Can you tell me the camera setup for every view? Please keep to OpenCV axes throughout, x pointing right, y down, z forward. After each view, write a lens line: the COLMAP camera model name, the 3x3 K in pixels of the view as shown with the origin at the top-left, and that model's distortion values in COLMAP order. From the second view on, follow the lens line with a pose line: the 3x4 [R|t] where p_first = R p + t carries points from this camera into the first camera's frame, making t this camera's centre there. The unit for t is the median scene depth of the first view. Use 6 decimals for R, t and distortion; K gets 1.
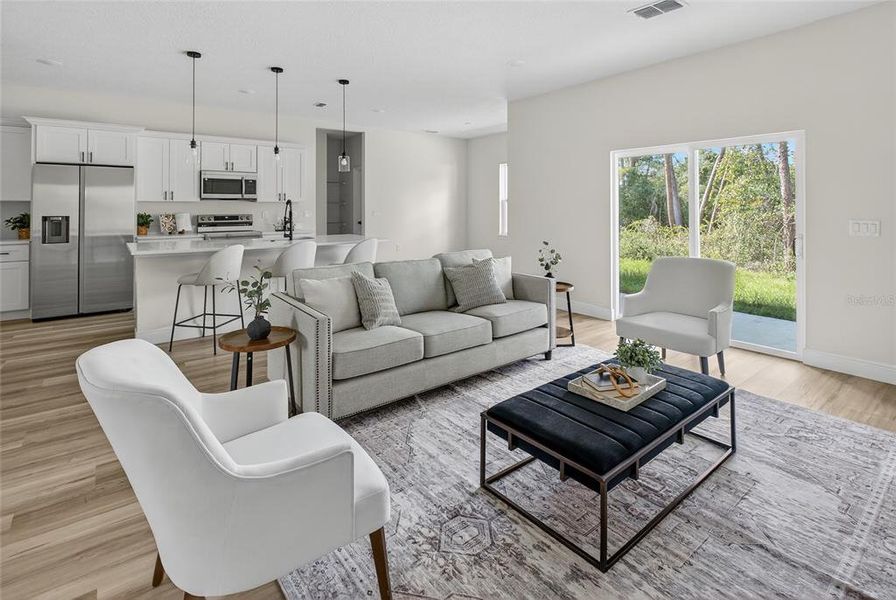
lens RADIAL K [[428.8, 0, 441.7], [0, 428.8, 222.2], [0, 0, 1]] dist [-0.003603, -0.001025]
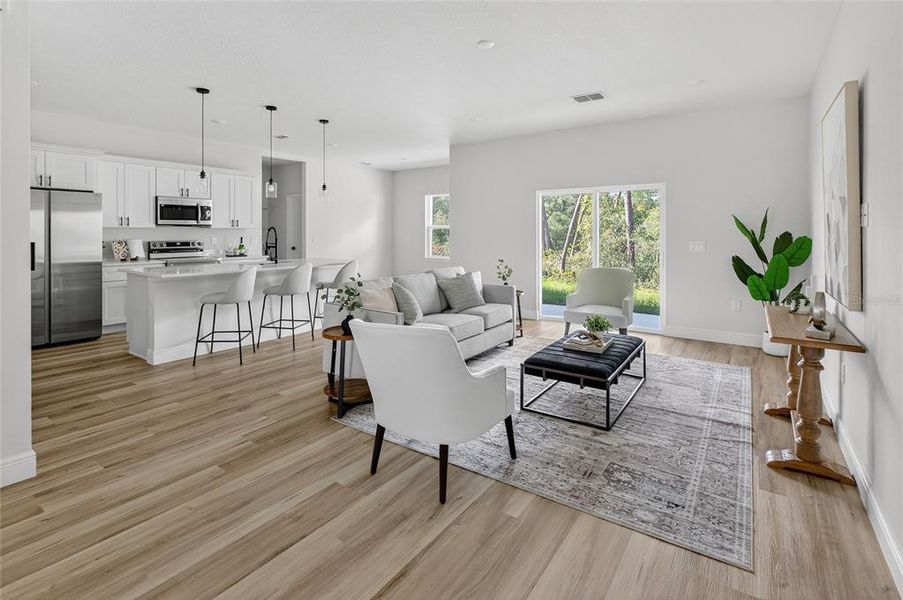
lens RADIAL K [[424.1, 0, 447.9], [0, 424.1, 258.3], [0, 0, 1]] dist [-0.003174, -0.000613]
pose [[0.956252, -0.017253, 0.292037, -0.298435], [0.010324, 0.999628, 0.025251, 0.006918], [-0.292363, -0.021131, 0.956074, -0.197546]]
